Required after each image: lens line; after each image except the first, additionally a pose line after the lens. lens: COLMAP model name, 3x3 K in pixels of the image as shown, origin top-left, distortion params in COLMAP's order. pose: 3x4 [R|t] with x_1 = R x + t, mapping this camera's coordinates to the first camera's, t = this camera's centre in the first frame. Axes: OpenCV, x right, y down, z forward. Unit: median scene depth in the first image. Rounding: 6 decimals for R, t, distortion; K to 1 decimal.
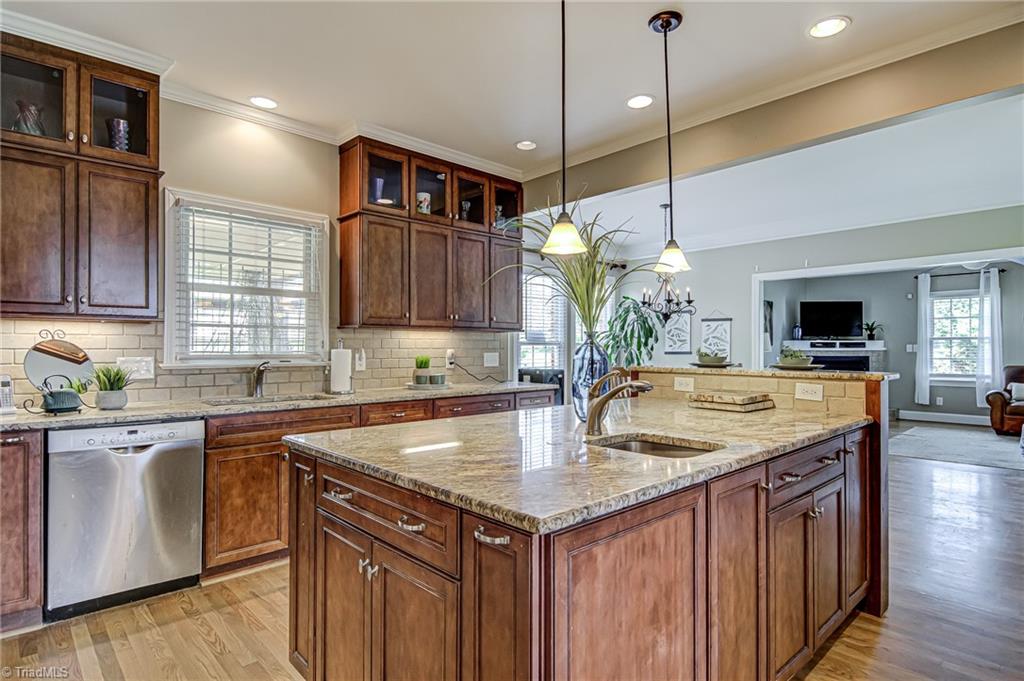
lens RADIAL K [[537.7, 0, 510.0], [0, 537.7, 343.3], [0, 0, 1]] dist [0.012148, -0.007429]
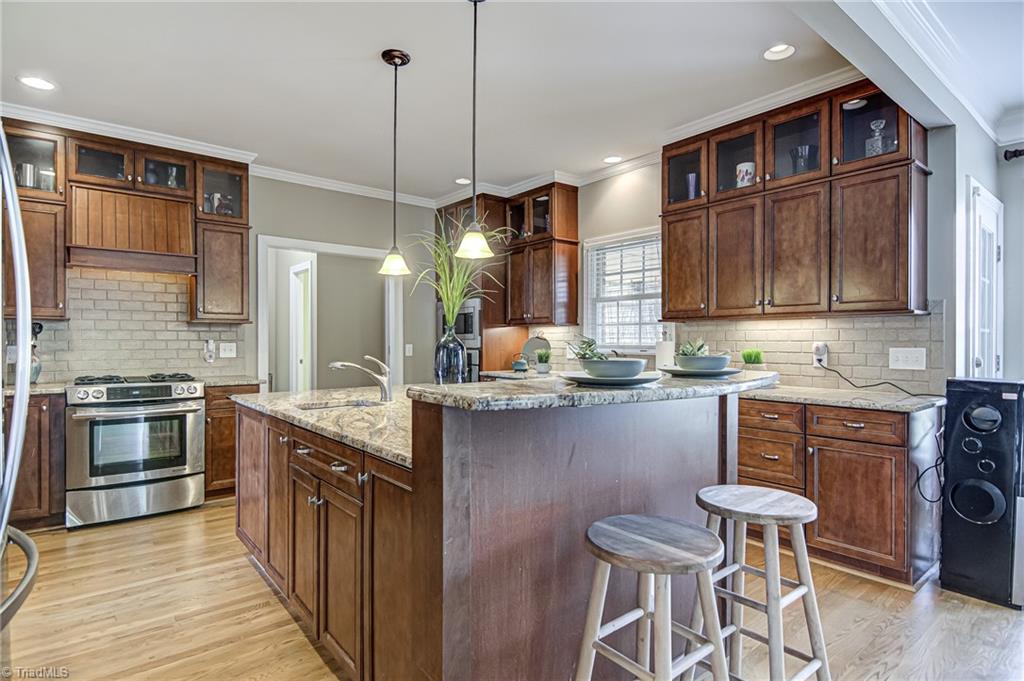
lens RADIAL K [[537.7, 0, 517.0], [0, 537.7, 342.2], [0, 0, 1]] dist [0.012148, -0.007429]
pose [[-0.075101, 0.003901, -0.997168, 0.703929], [0.010141, 0.999944, 0.003148, 0.004746], [0.997124, -0.009876, -0.075136, 0.660330]]
